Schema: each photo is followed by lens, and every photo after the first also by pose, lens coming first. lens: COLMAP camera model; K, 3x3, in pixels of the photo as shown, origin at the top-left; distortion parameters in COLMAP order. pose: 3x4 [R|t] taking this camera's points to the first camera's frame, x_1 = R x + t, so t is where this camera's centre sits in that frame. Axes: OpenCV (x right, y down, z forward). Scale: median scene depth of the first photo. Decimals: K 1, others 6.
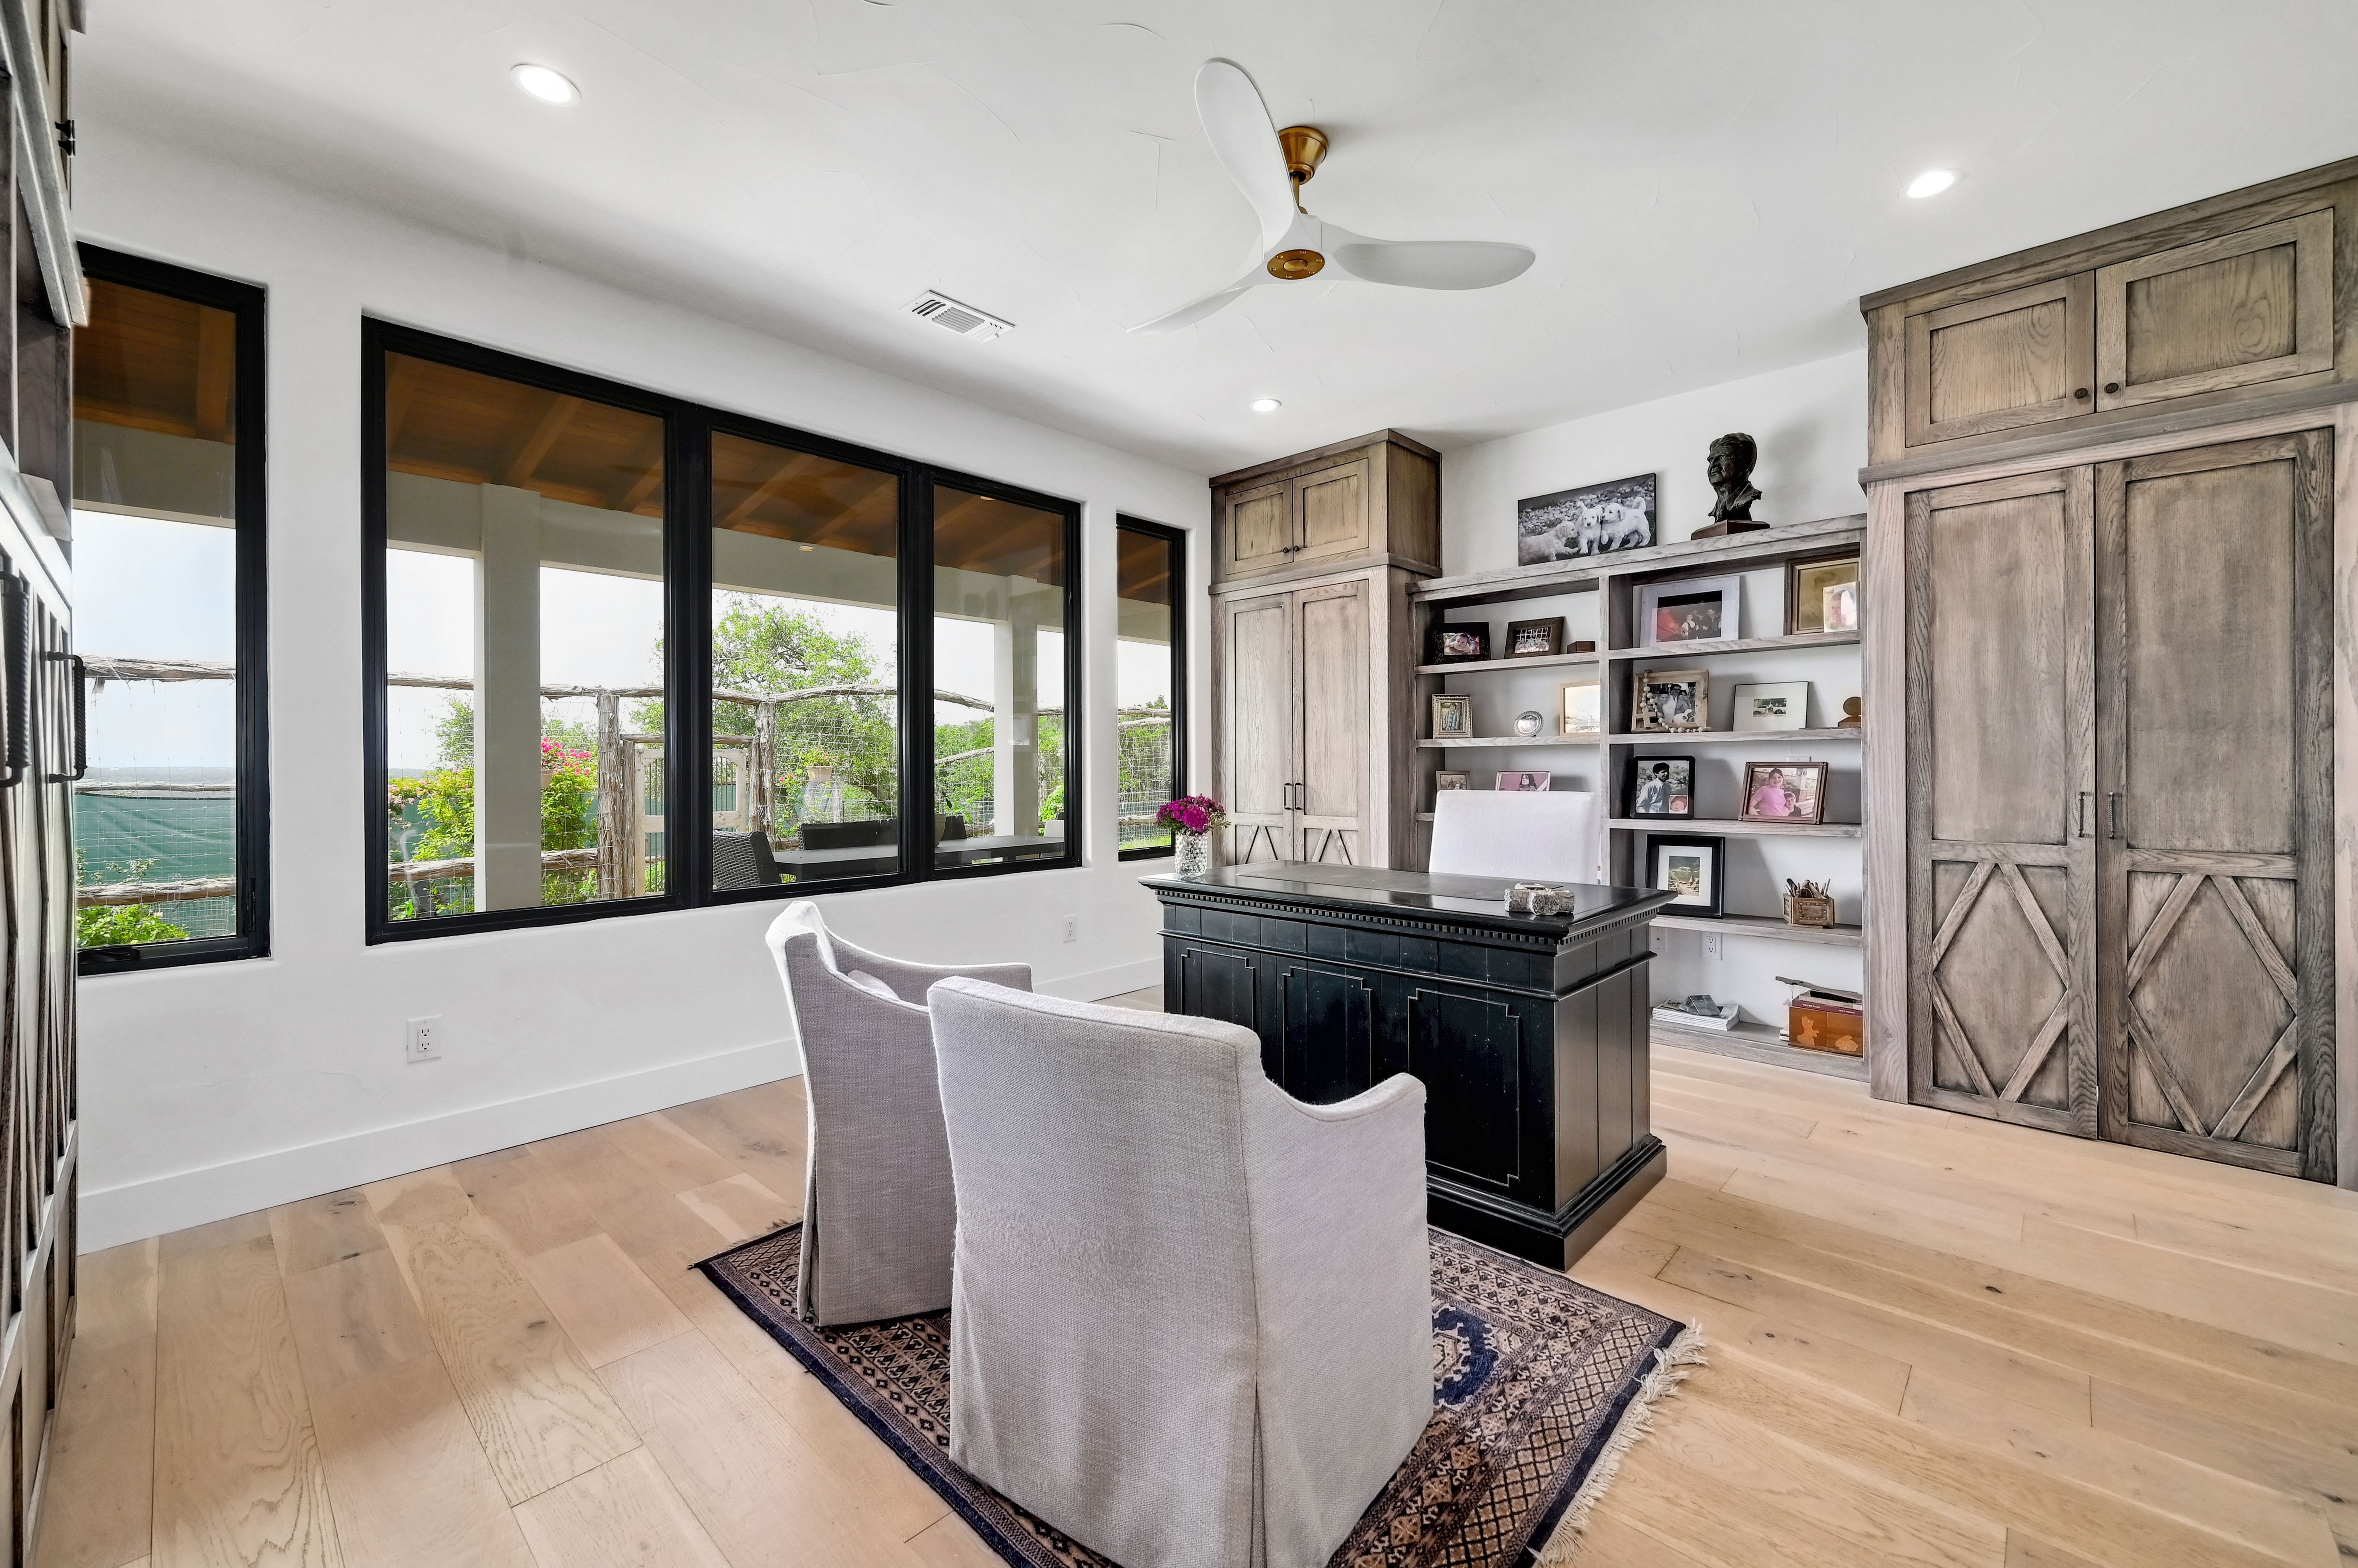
lens RADIAL K [[952.5, 0, 1174.1], [0, 952.5, 770.1], [0, 0, 1]] dist [-0.007601, 0.000624]
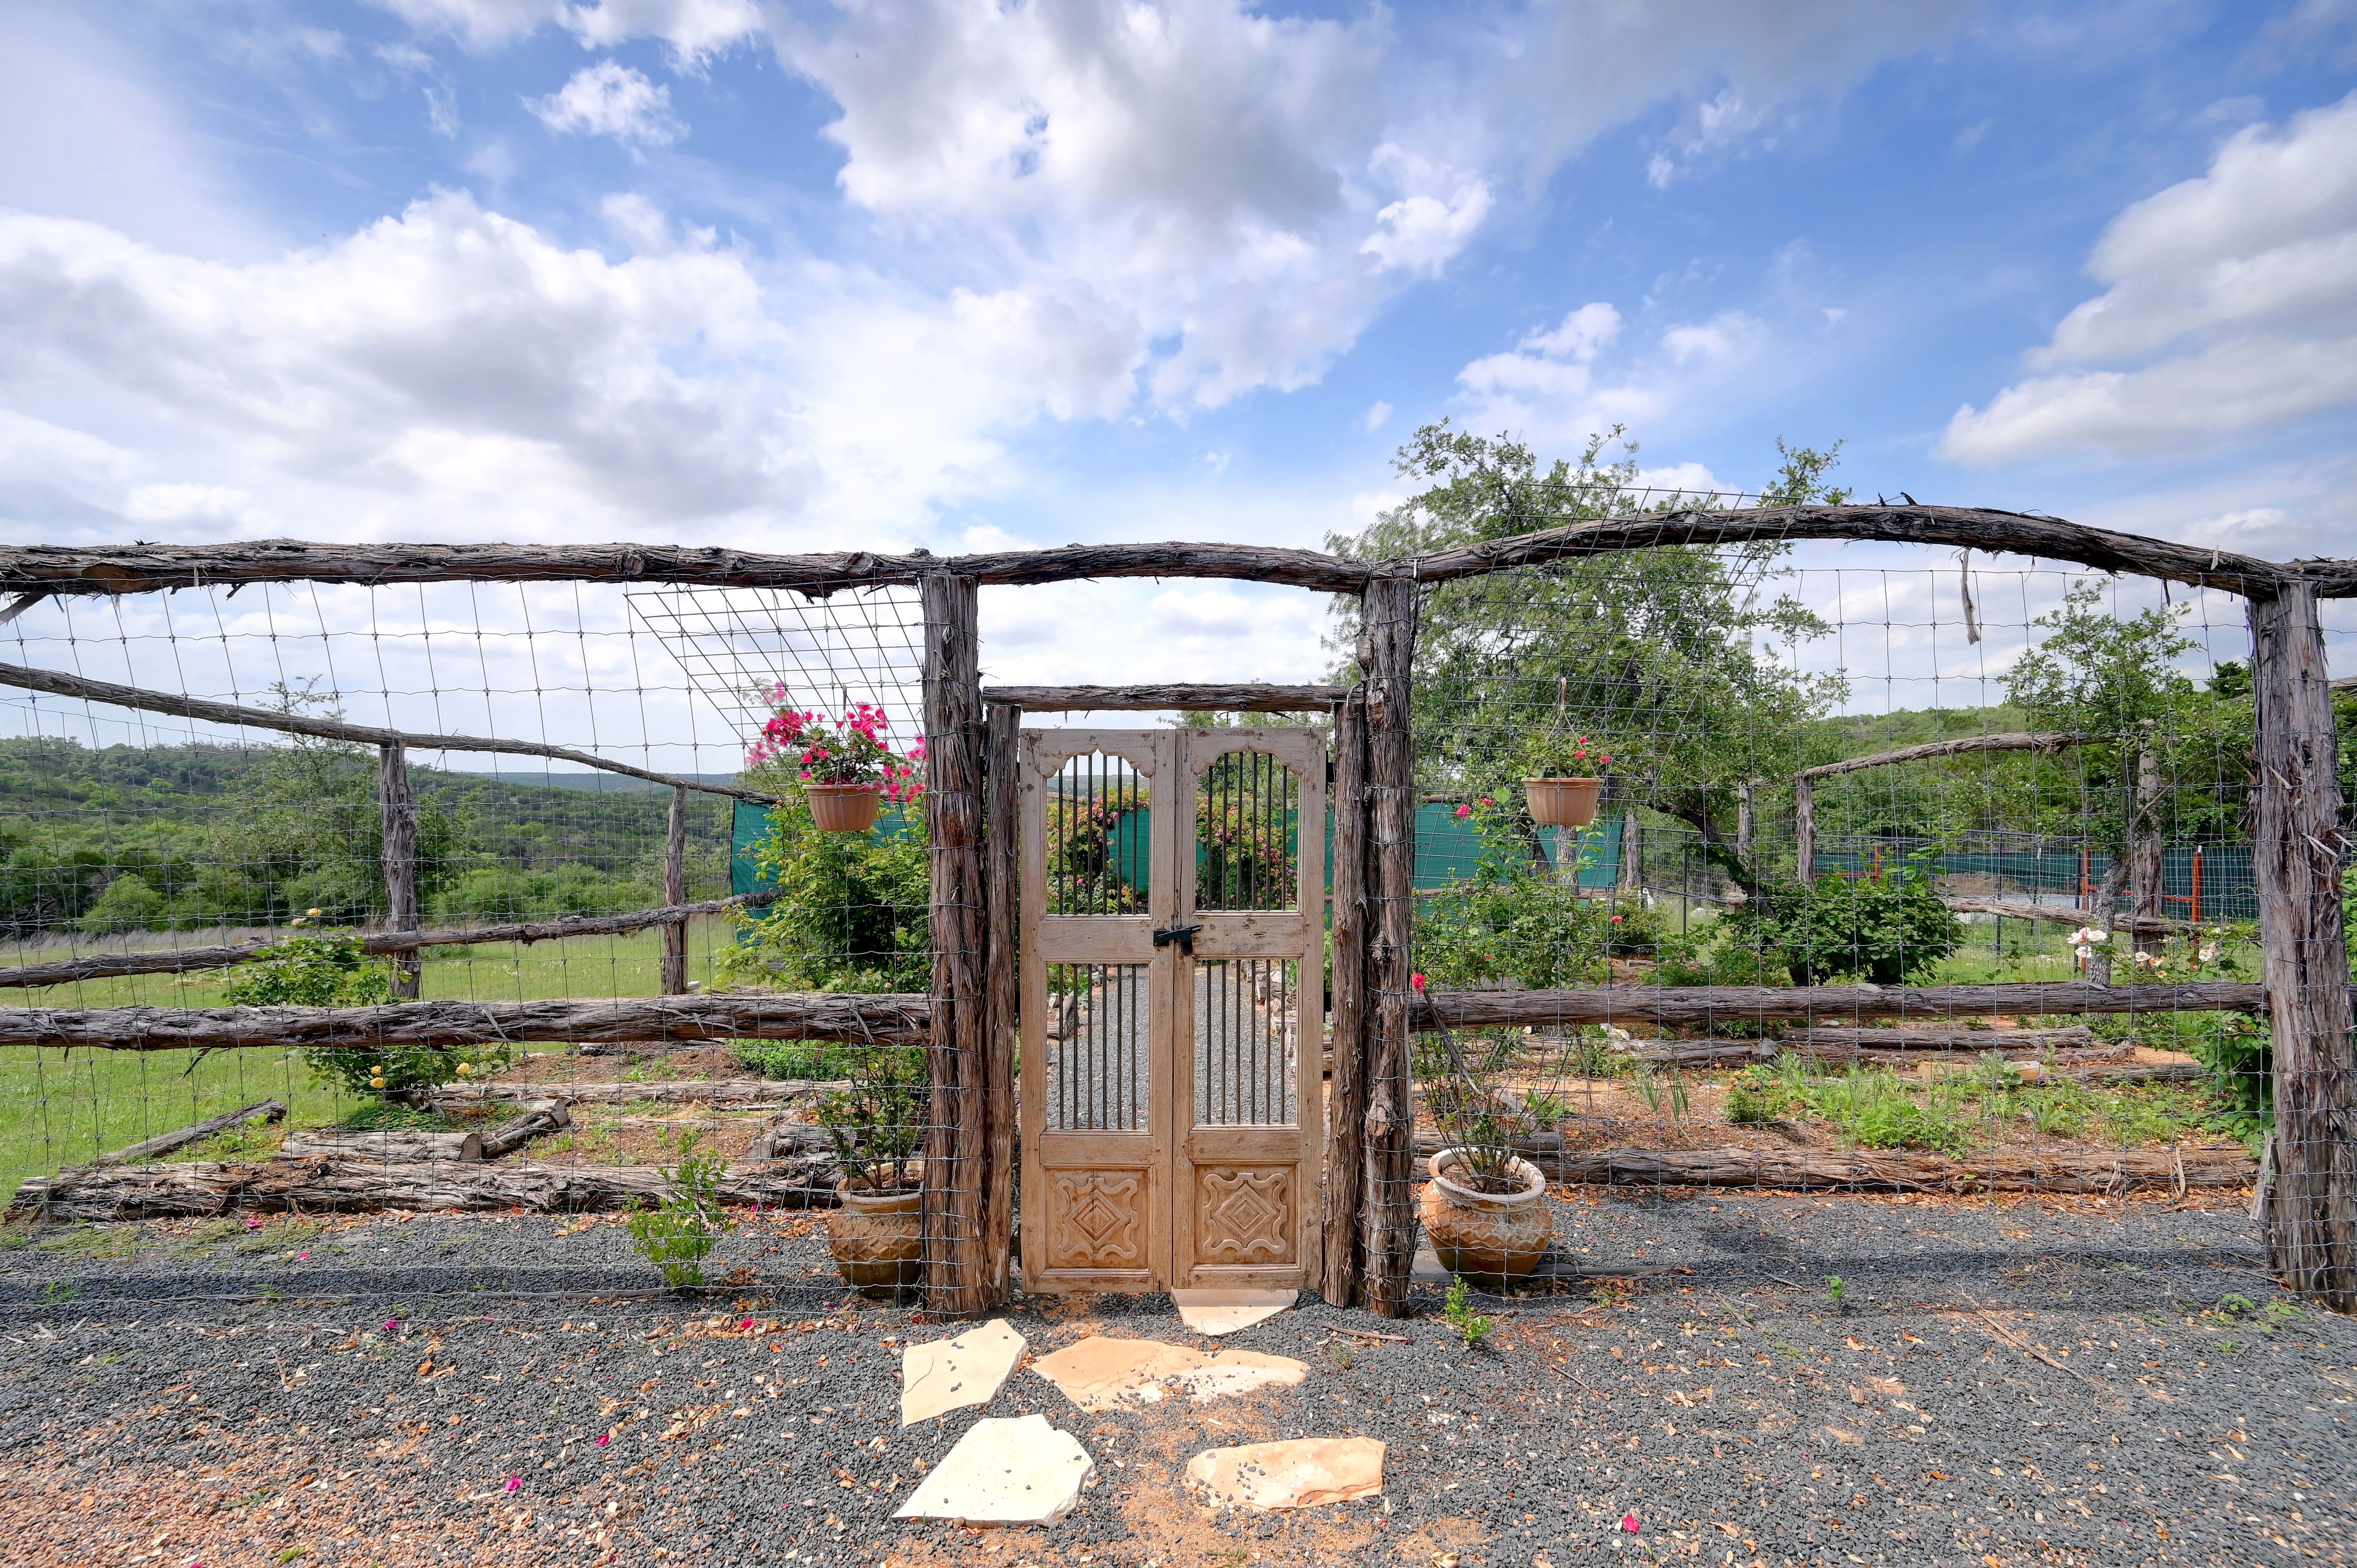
lens RADIAL K [[952.1, 0, 1169.7], [0, 952.1, 789.1], [0, 0, 1]] dist [-0.007601, 0.000624]
pose [[0.694315, 0.016461, -0.719483, -0.271697], [-0.006591, 0.999842, 0.016514, -0.005501], [0.719641, -0.006724, 0.694313, 0.797858]]
